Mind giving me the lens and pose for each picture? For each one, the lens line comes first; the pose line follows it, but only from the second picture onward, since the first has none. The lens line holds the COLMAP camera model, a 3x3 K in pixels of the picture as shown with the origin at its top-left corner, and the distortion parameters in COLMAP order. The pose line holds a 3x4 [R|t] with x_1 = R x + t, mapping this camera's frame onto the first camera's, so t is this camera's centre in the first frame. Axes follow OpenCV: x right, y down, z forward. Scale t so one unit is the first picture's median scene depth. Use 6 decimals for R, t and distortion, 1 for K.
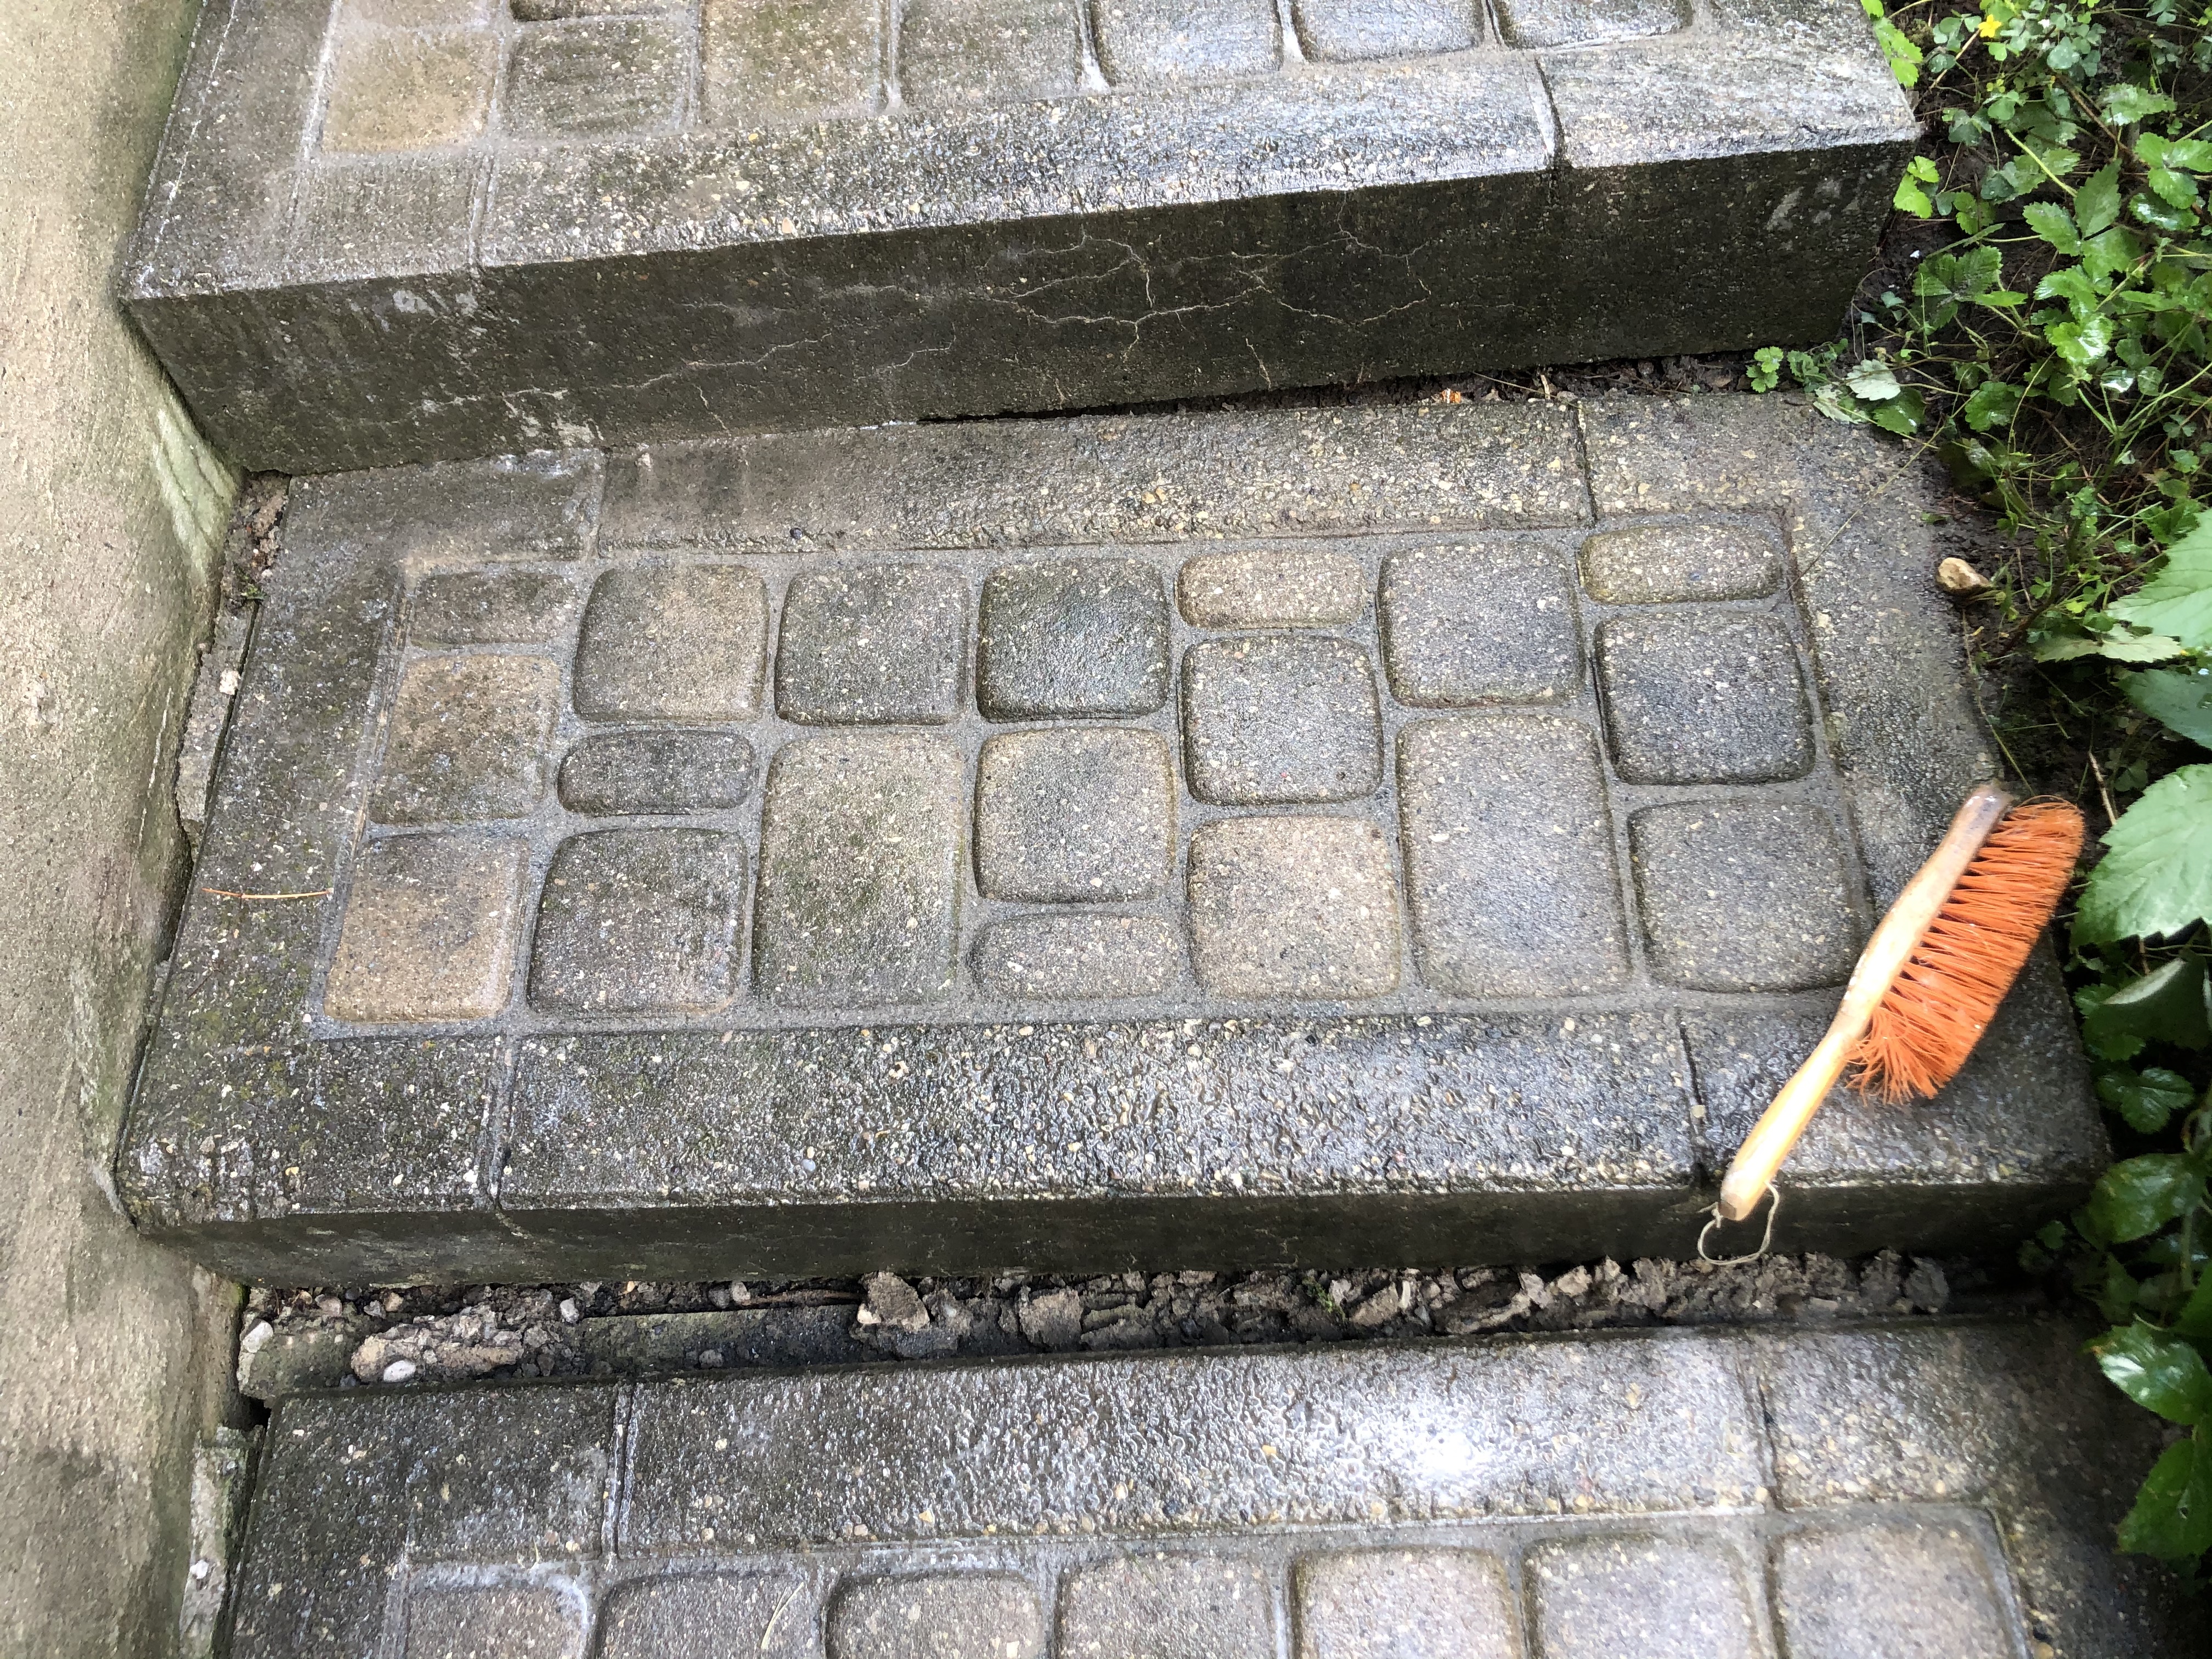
lens RADIAL K [[1853.9, 0, 1106.0], [0, 1853.9, 829.5], [0, 0, 1]] dist [0.005606, -0.003994]
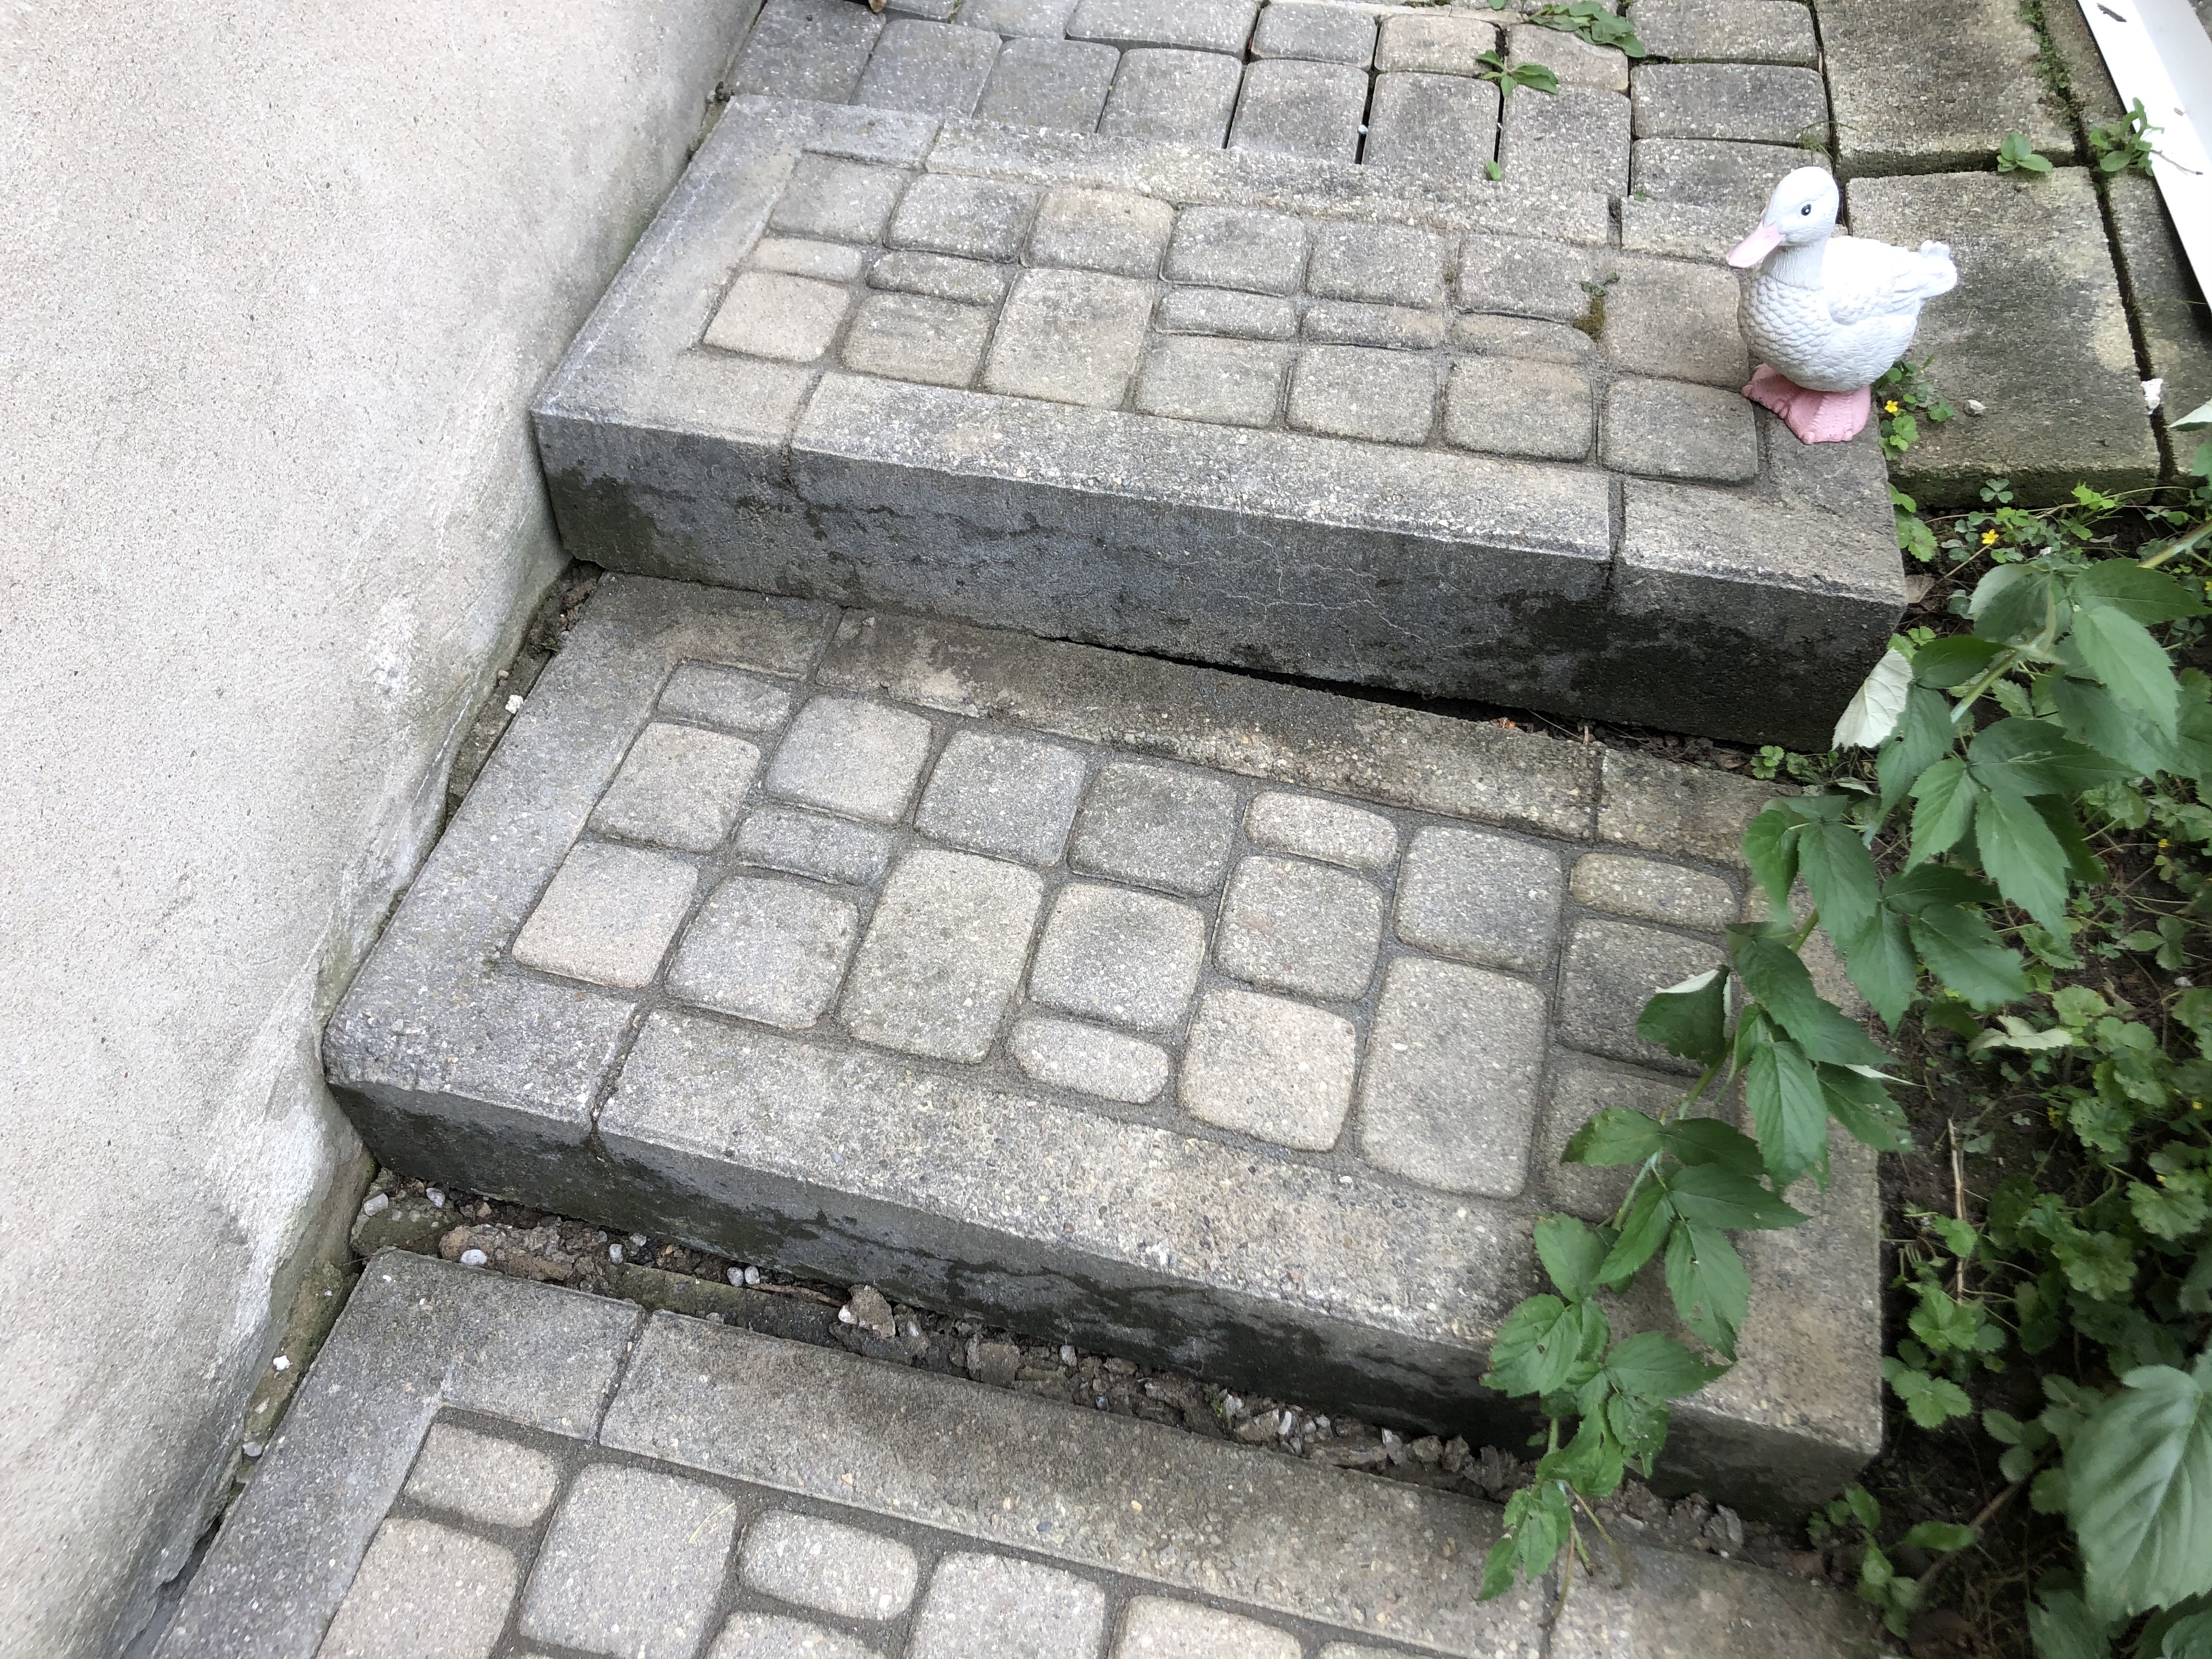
lens RADIAL K [[1844.4, 0, 1084.5], [0, 1844.4, 826.5], [0, 0, 1]] dist [-0.003949, 0.034668]
pose [[0.963671, 0.242292, -0.112398, 0.077429], [-0.258229, 0.952688, -0.160321, 0.109534], [0.068236, 0.183521, 0.980645, -0.224858]]
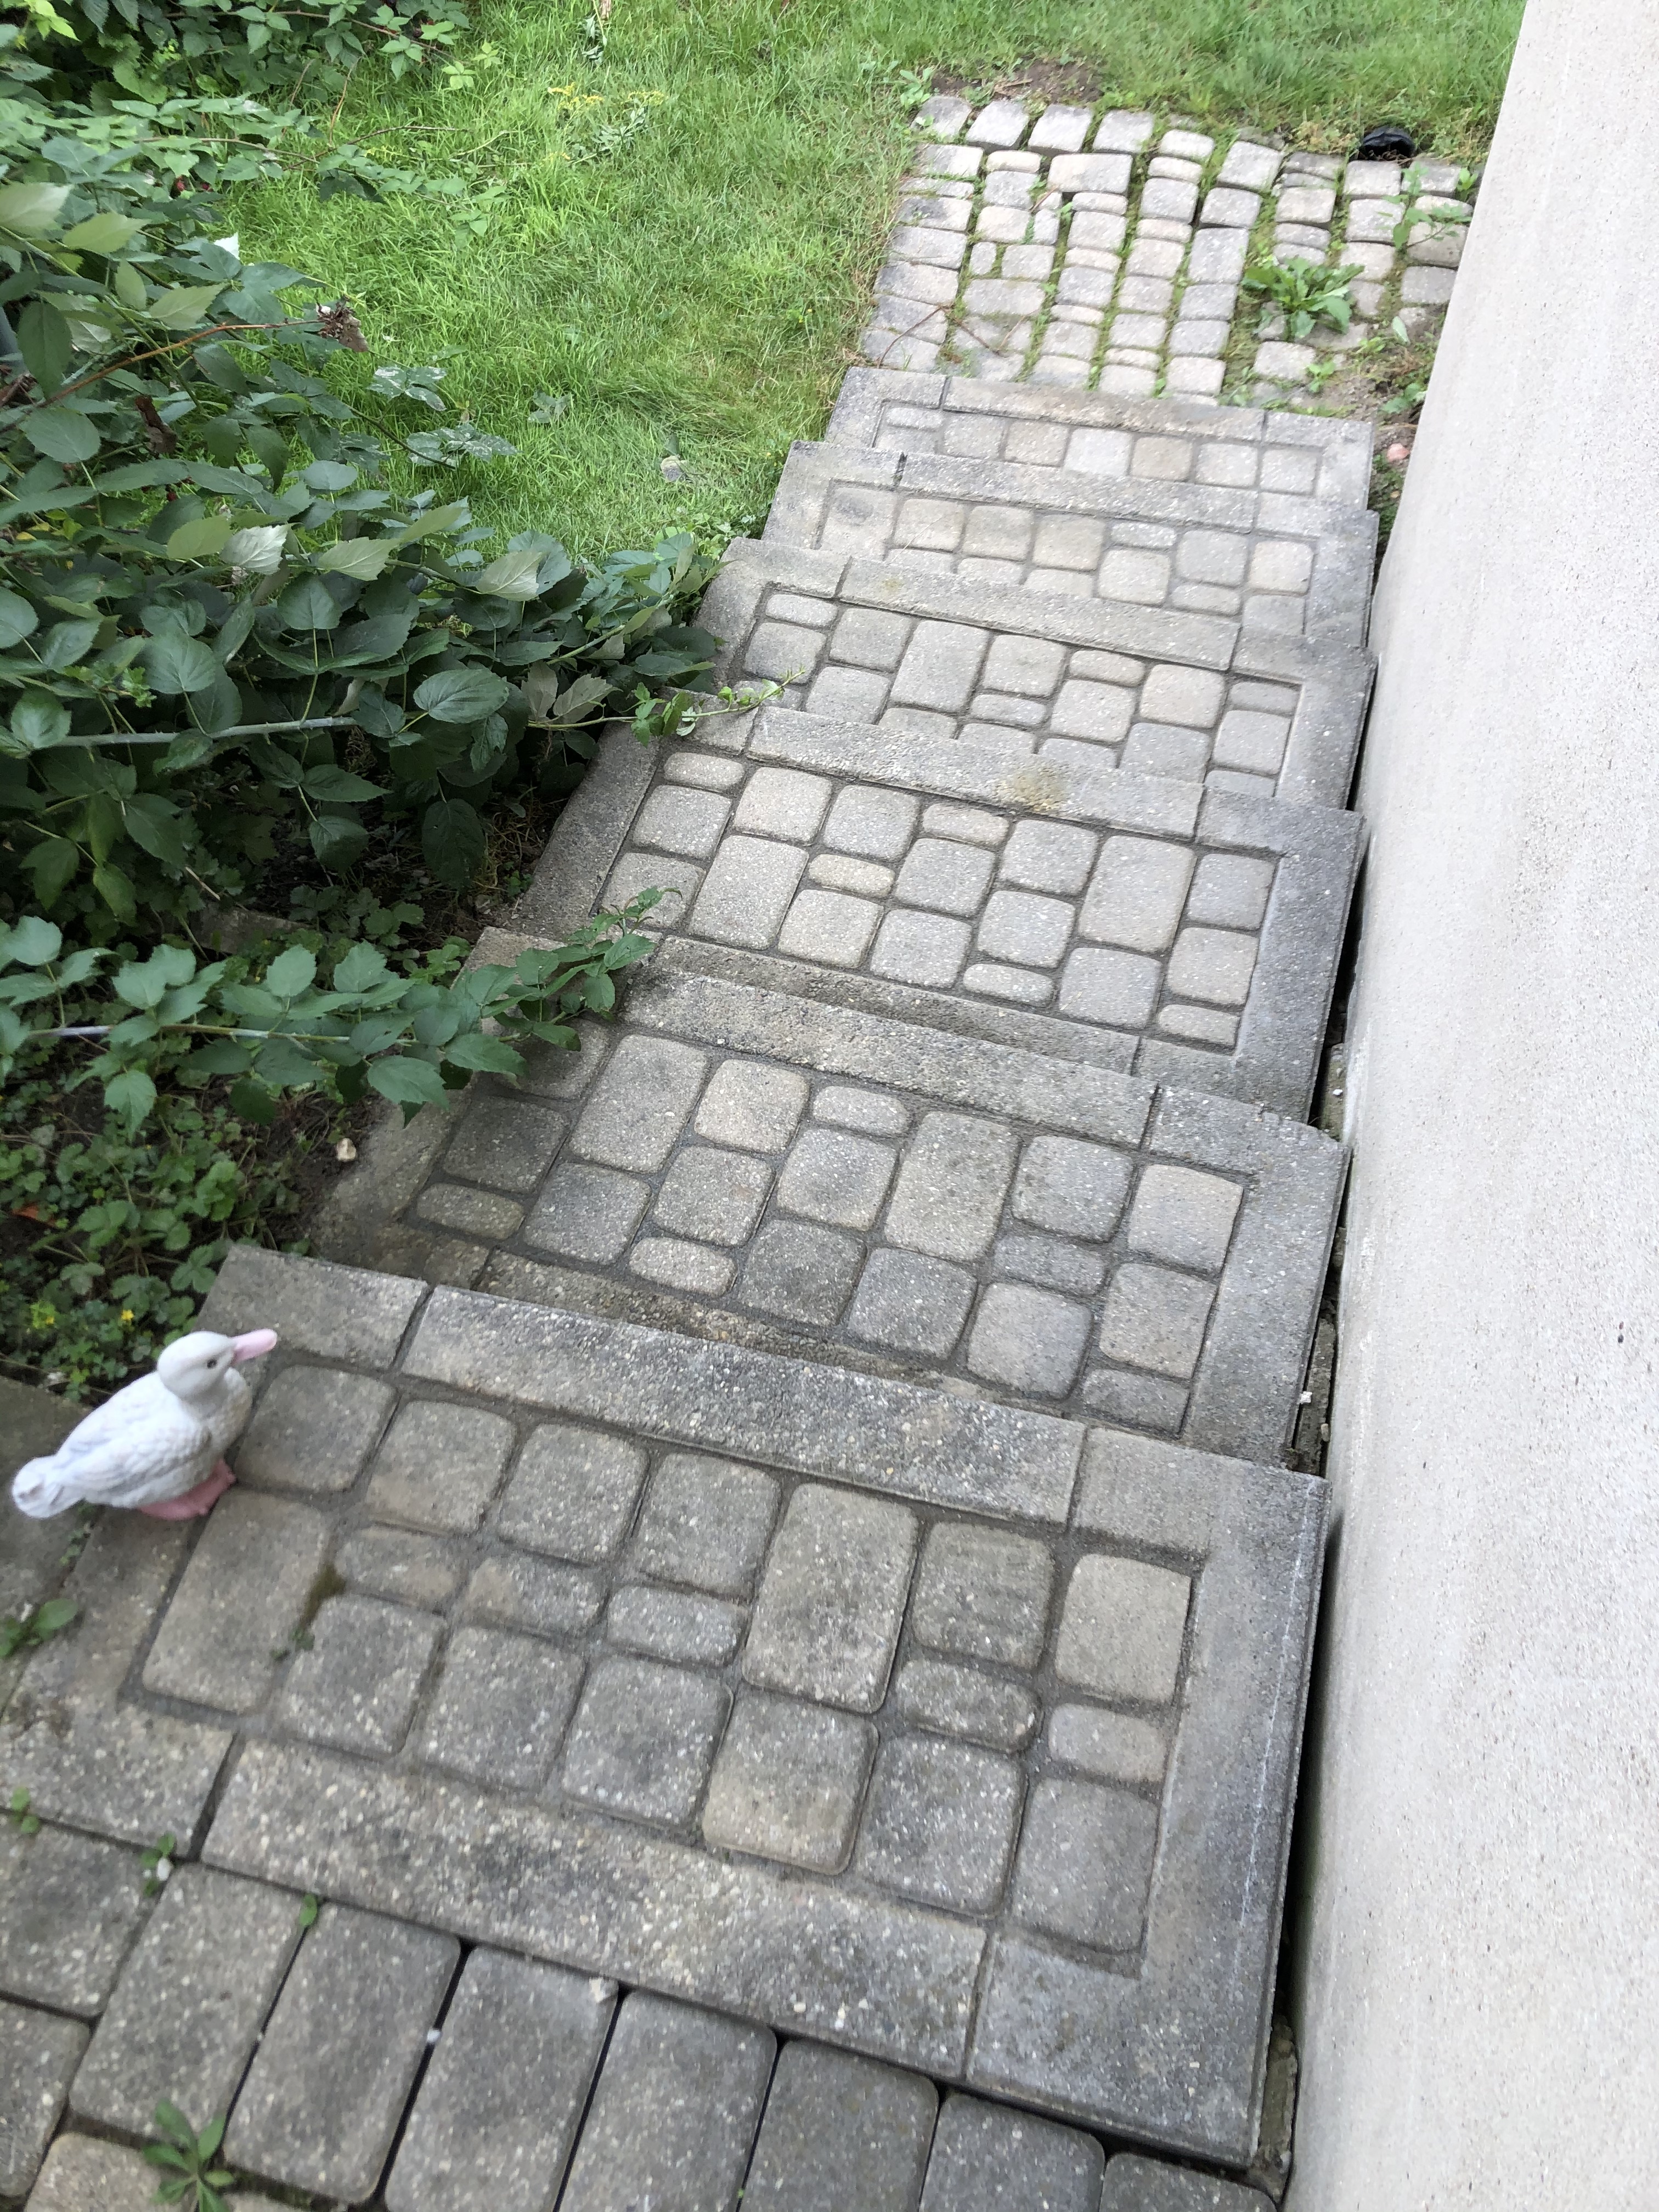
lens RADIAL K [[1862.3, 0, 830.1], [0, 1862.3, 979.6], [0, 0, 1]] dist [0.011545, -0.006969]
pose [[-0.940724, -0.190201, 0.280825, -0.486822], [0.332070, -0.347921, 0.876744, -1.549391], [-0.069052, 0.918028, 0.390458, 0.074461]]
